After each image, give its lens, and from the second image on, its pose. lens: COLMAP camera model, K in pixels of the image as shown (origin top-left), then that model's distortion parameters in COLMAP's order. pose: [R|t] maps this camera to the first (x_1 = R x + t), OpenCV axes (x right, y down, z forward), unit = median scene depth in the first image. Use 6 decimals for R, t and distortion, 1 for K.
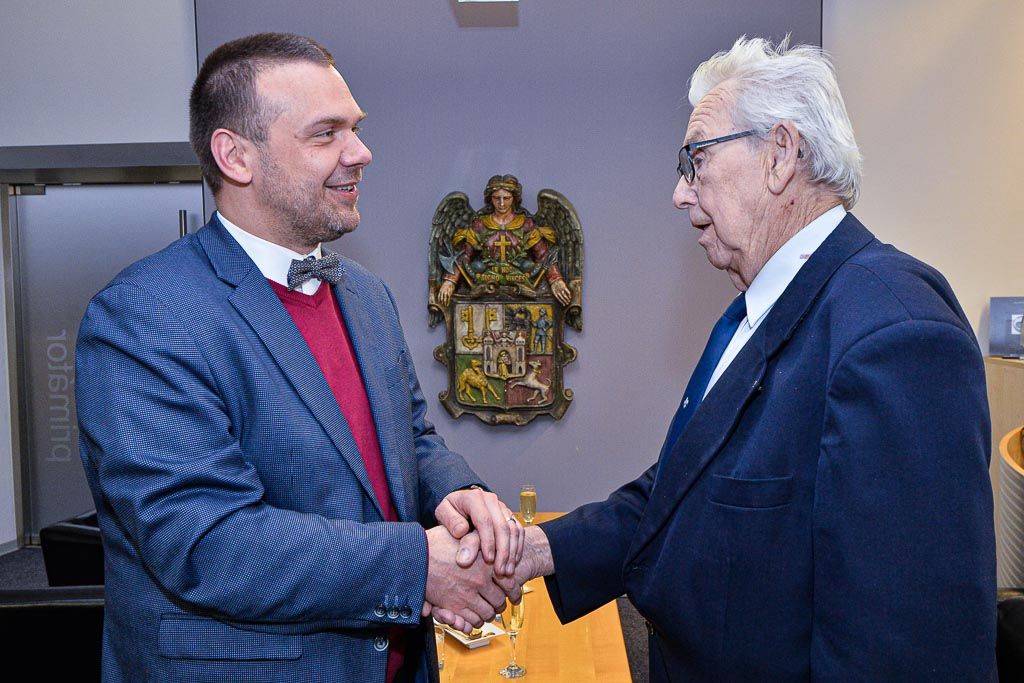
lens RADIAL K [[817.2, 0, 518.5], [0, 817.2, 340.2], [0, 0, 1]] dist [0.009036, 0.026868]
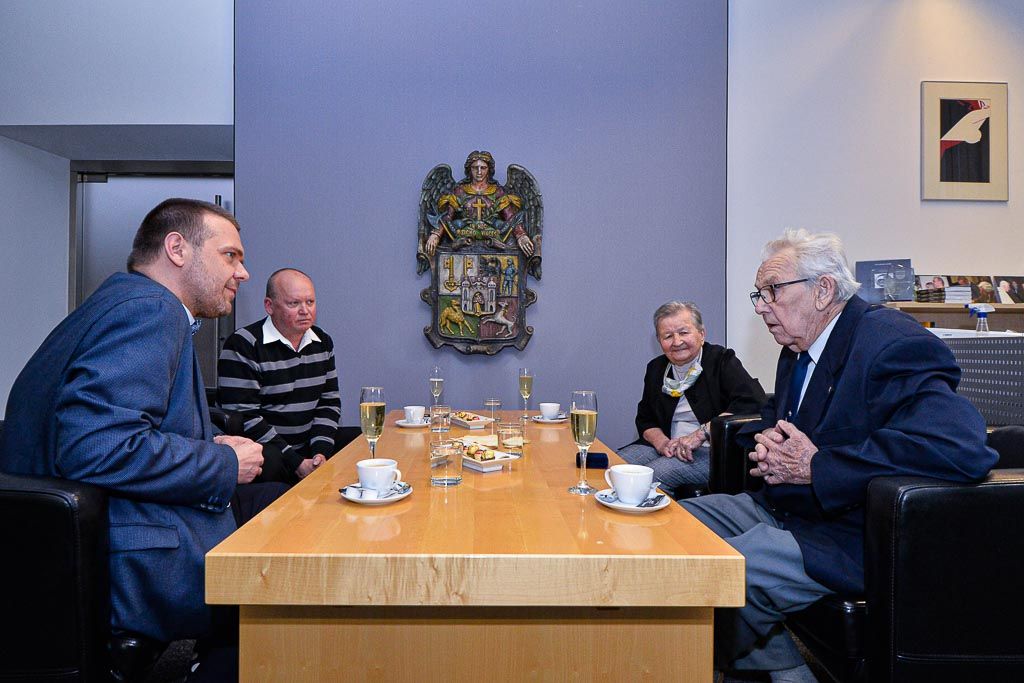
lens RADIAL K [[542.8, 0, 485.2], [0, 542.8, 348.6], [0, 0, 1]] dist [0.019413, -0.003618]
pose [[0.998547, 0.016955, 0.051146, -0.047745], [-0.013622, 0.997803, -0.064836, 0.150240], [-0.052133, 0.064045, 0.996584, 0.190009]]
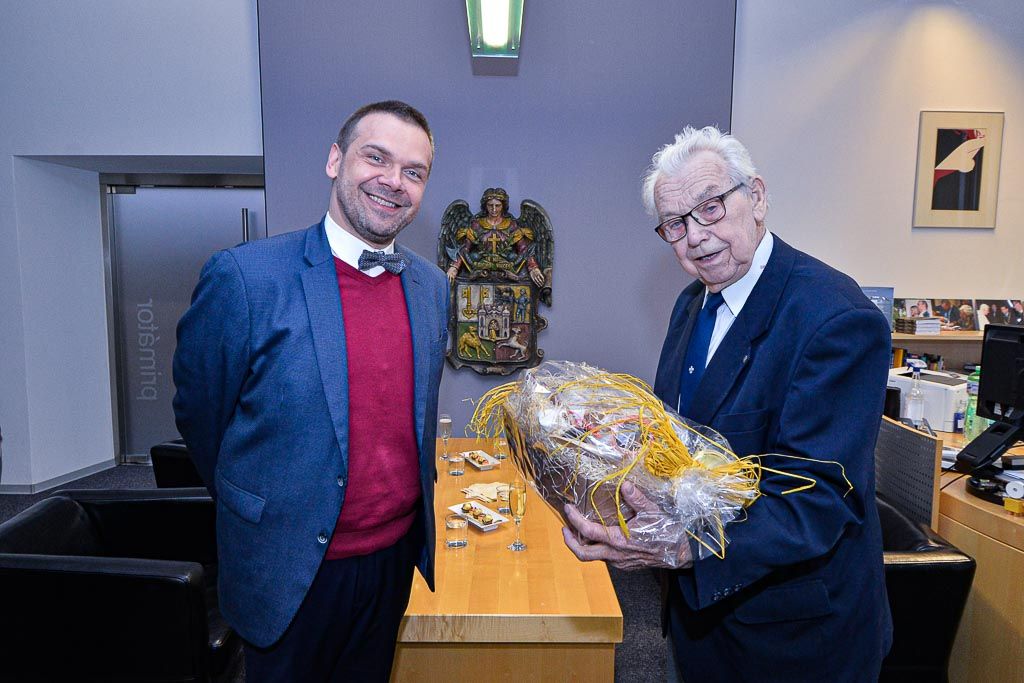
lens RADIAL K [[620.1, 0, 517.4], [0, 620.1, 338.1], [0, 0, 1]] dist [0.023070, 0.000775]
pose [[0.998666, 0.013952, 0.049720, -0.029057], [-0.015824, 0.999173, 0.037465, 0.004025], [-0.049156, -0.038202, 0.998060, -0.021315]]
